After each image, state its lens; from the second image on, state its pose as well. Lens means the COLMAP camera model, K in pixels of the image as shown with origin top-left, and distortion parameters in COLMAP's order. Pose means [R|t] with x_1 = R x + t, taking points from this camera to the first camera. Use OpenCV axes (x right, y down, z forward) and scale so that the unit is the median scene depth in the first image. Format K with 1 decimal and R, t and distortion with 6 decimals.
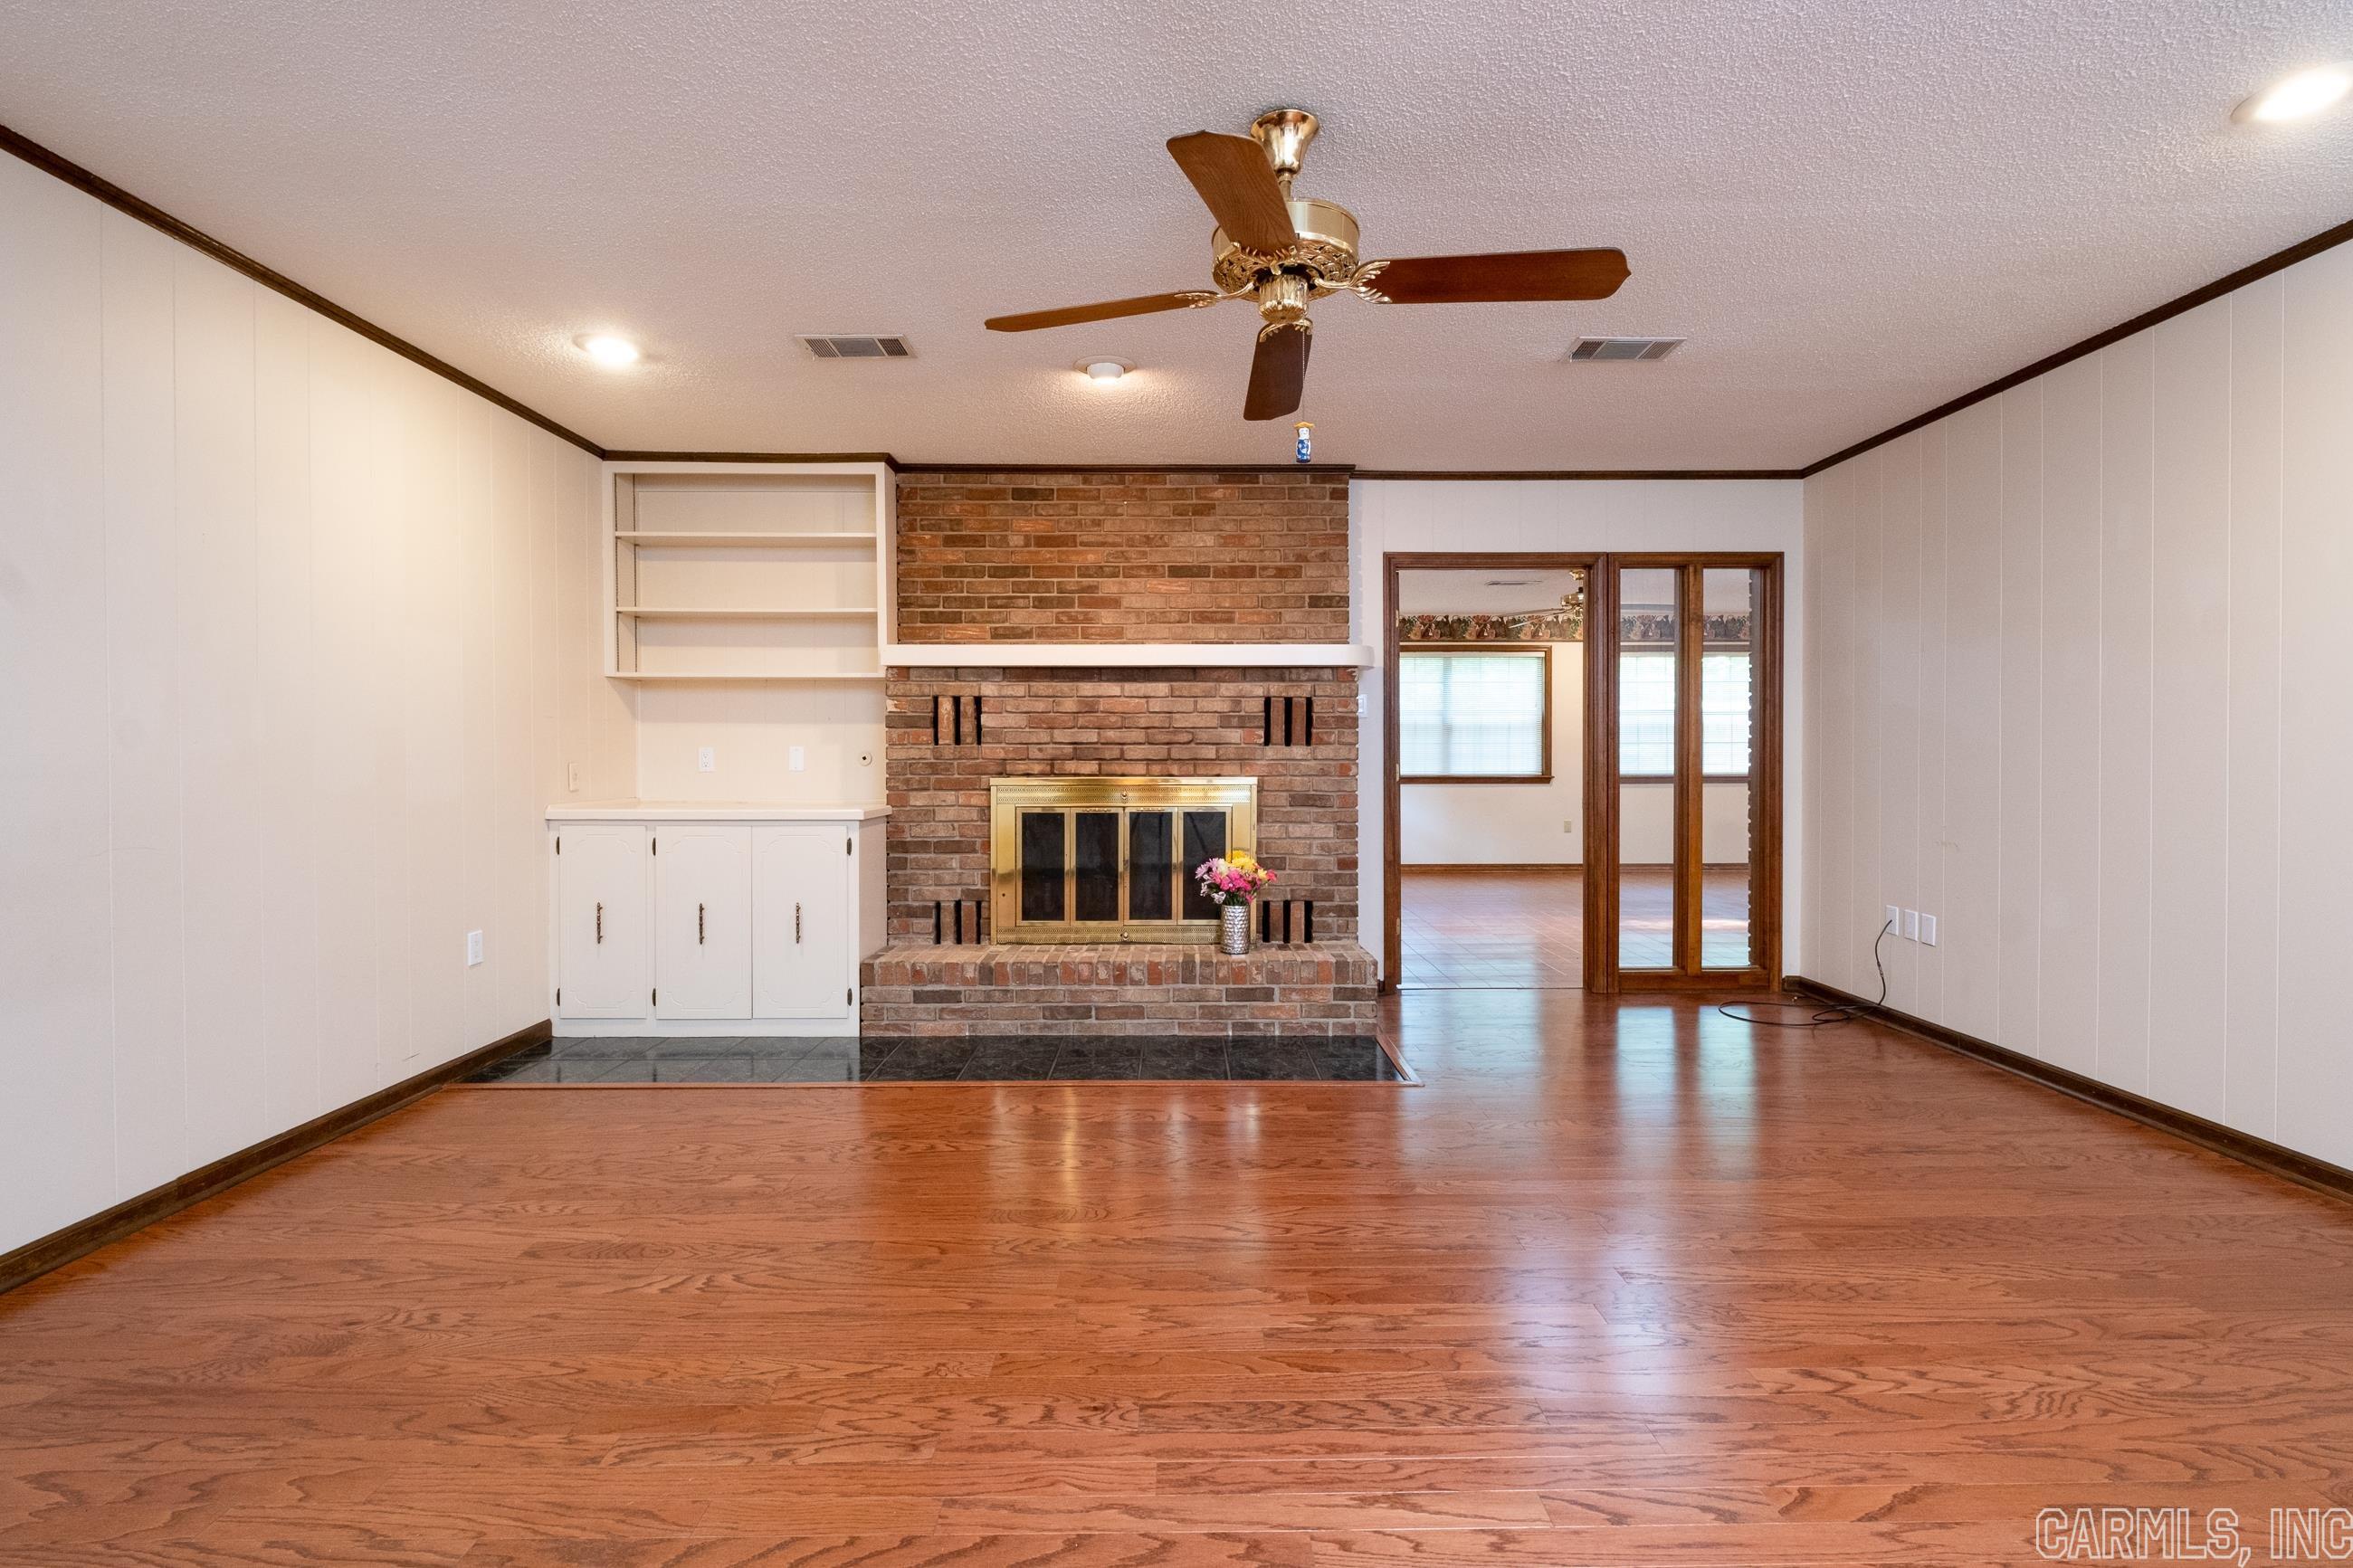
lens RADIAL K [[1050.3, 0, 1187.9], [0, 1050.3, 765.9], [0, 0, 1]] dist [-0.006324, -0.000136]
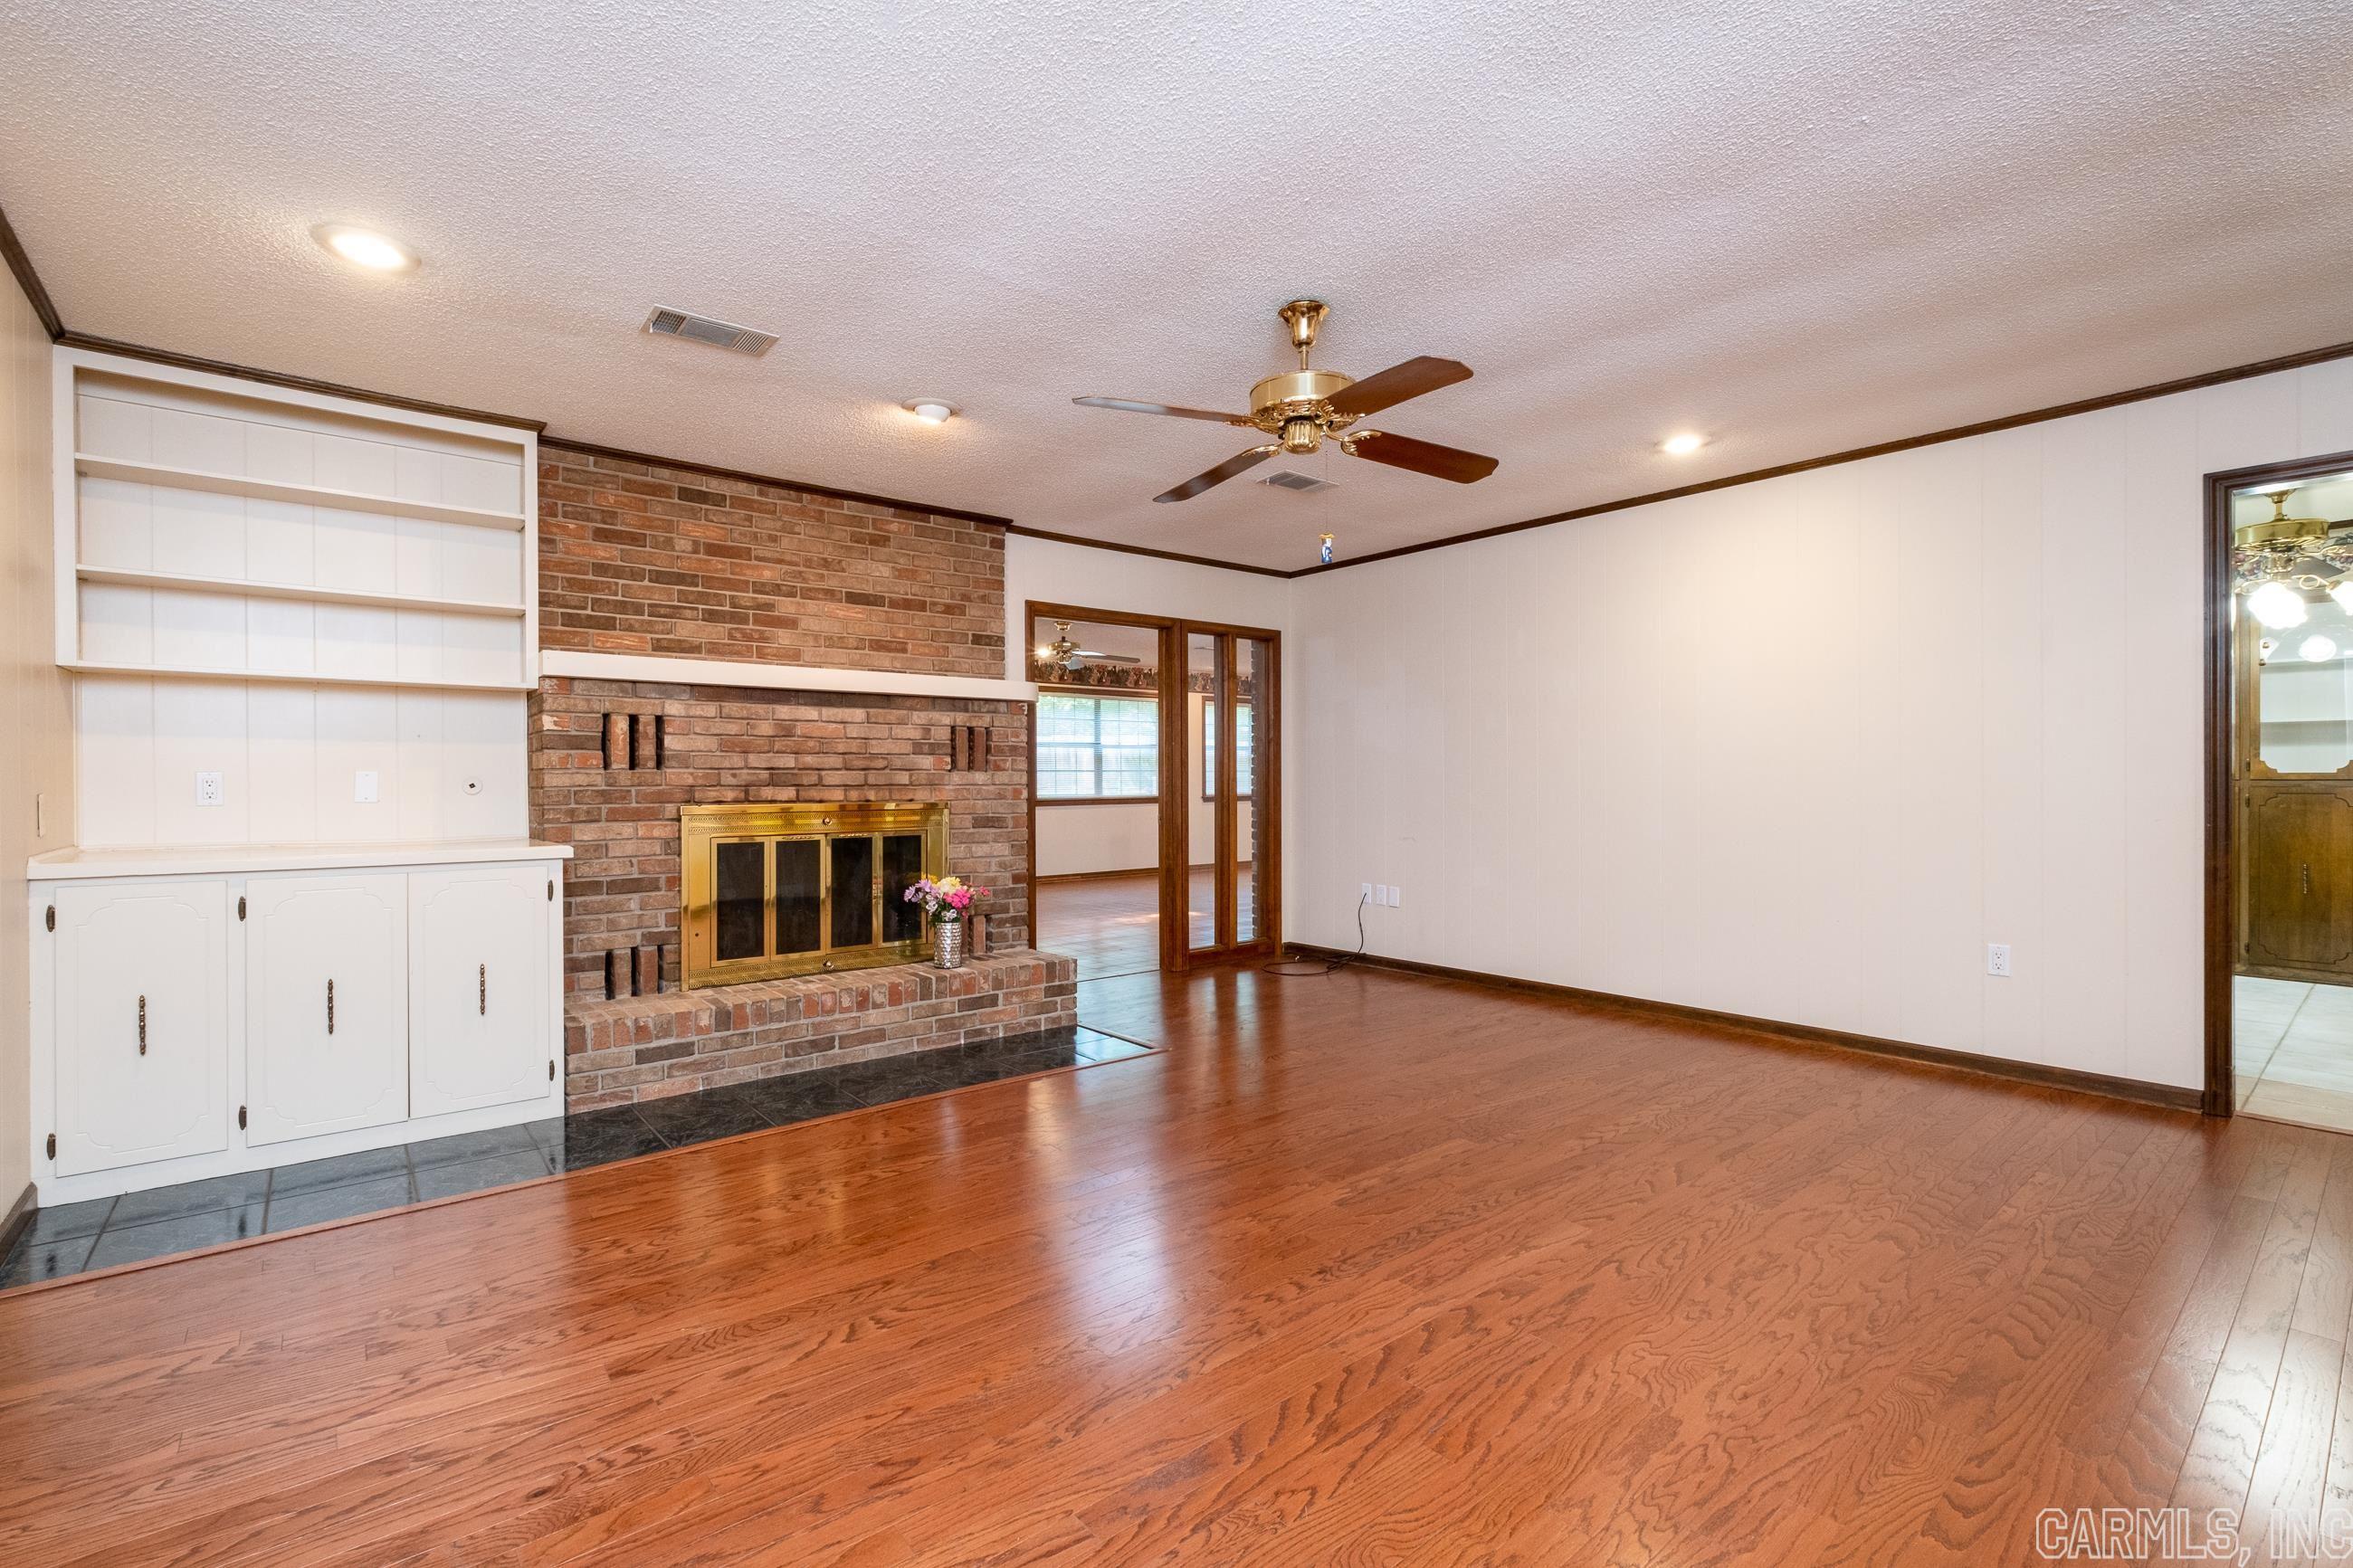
lens RADIAL K [[1043.4, 0, 1182.0], [0, 1043.4, 777.2], [0, 0, 1]] dist [-0.003355, -0.000173]
pose [[0.777371, 0.000297, 0.629043, -0.411843], [0.009971, 0.999868, -0.012794, 0.002216], [-0.628964, 0.016218, 0.777265, 0.031329]]
